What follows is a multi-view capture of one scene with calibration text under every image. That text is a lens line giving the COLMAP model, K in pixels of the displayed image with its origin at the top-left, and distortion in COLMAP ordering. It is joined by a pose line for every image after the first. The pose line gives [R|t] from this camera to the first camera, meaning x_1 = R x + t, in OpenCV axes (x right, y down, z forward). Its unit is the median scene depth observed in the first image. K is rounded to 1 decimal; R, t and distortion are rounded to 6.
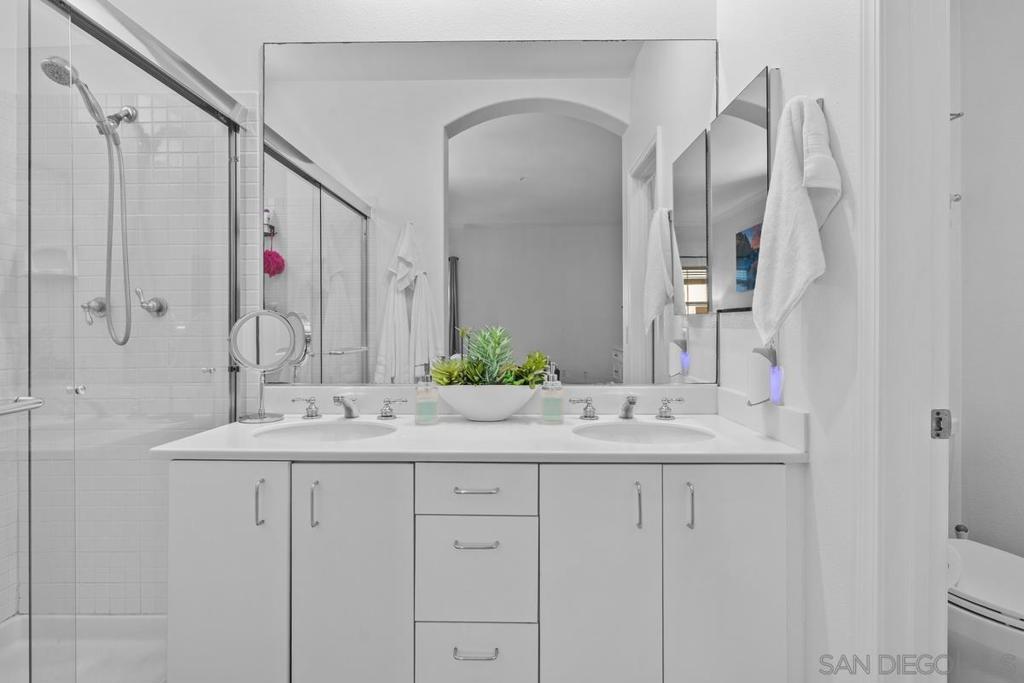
lens RADIAL K [[523.9, 0, 511.9], [0, 523.9, 333.3], [0, 0, 1]] dist [-0.008672, 0.001044]
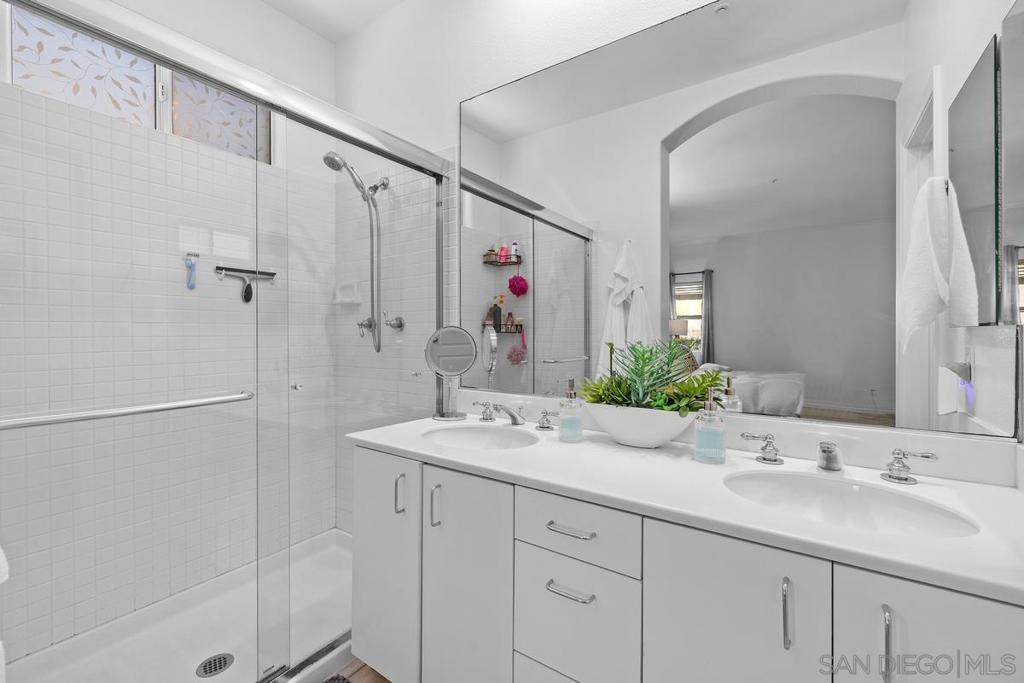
lens RADIAL K [[436.9, 0, 510.5], [0, 436.9, 339.5], [0, 0, 1]] dist [-0.001175, 0.000962]
pose [[0.829961, 0.009541, -0.557740, 0.186347], [-0.010543, 0.999943, 0.001416, -0.015961], [0.557722, 0.004705, 0.830015, 0.239023]]
